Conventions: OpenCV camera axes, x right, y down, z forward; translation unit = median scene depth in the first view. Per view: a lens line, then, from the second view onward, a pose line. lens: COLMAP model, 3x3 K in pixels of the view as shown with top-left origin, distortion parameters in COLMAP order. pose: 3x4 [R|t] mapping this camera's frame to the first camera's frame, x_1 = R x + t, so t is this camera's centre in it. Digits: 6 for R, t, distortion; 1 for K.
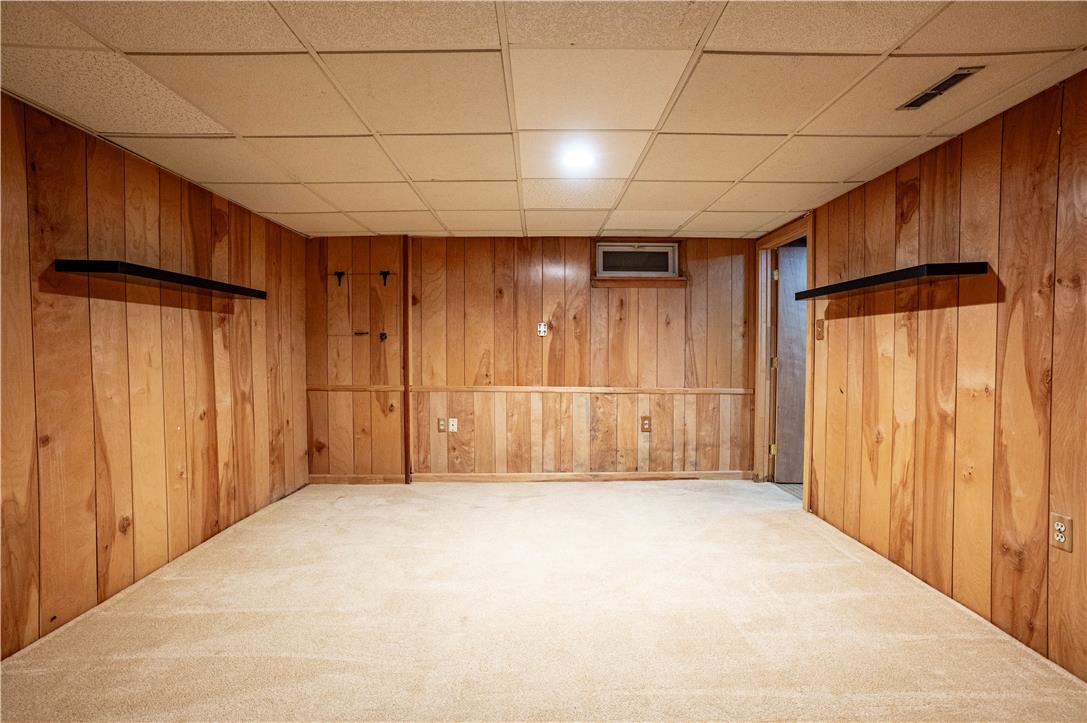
lens RADIAL K [[510.8, 0, 543.5], [0, 510.8, 361.5], [0, 0, 1]] dist [-0.084556, 0.063554]
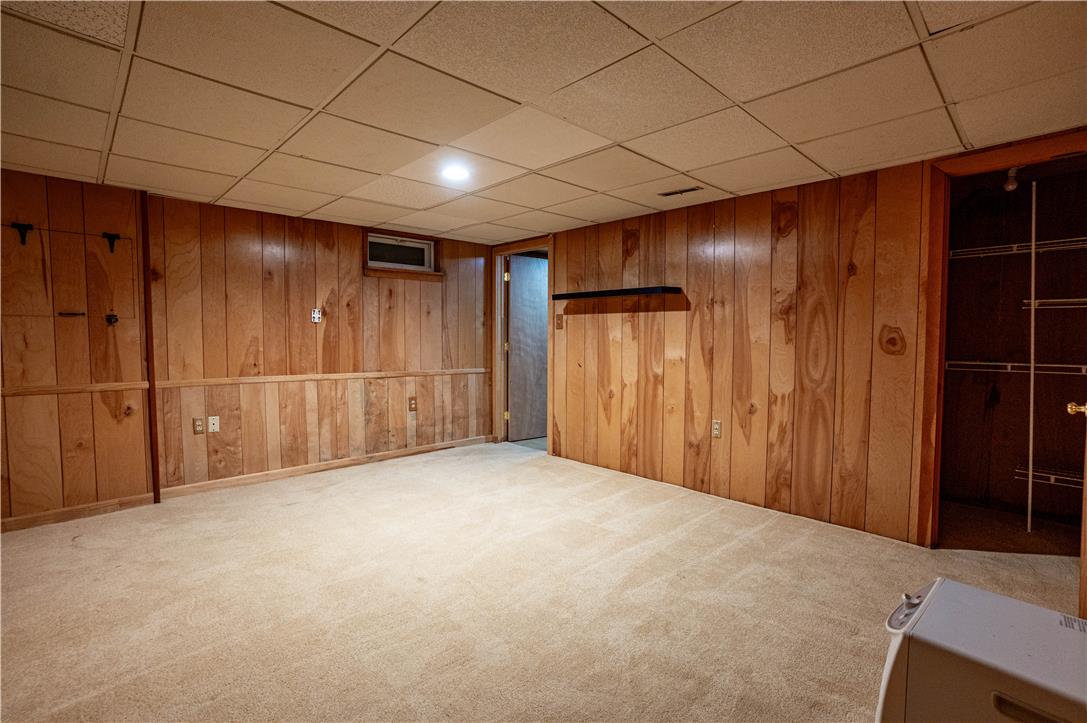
lens RADIAL K [[510.7, 0, 543.5], [0, 510.7, 361.5], [0, 0, 1]] dist [-0.003140, -0.000079]
pose [[0.739188, -0.032538, 0.672713, -0.379359], [0.014118, 0.999361, 0.032825, -0.001407], [-0.673351, -0.014766, 0.739175, -0.010523]]
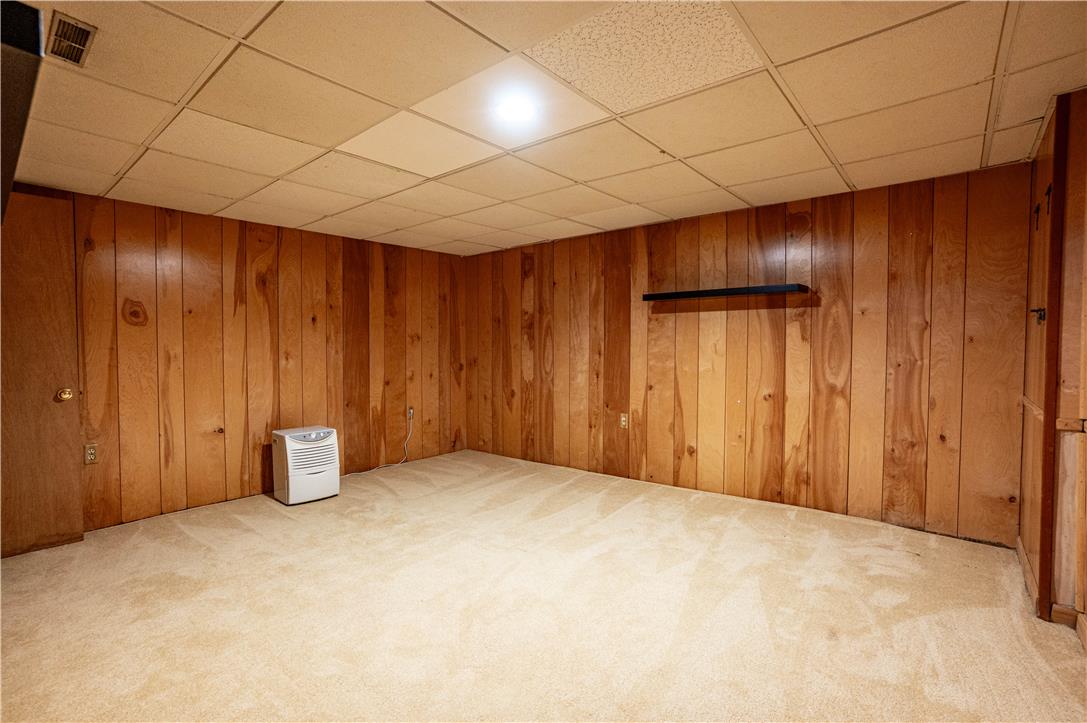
lens RADIAL K [[510.8, 0, 543.5], [0, 510.8, 361.5], [0, 0, 1]] dist [-0.084556, 0.063554]
pose [[-0.651422, 0.028891, -0.758165, 0.427313], [-0.011682, 0.998774, 0.048097, -0.020928], [0.758625, 0.040188, -0.650286, 1.015139]]
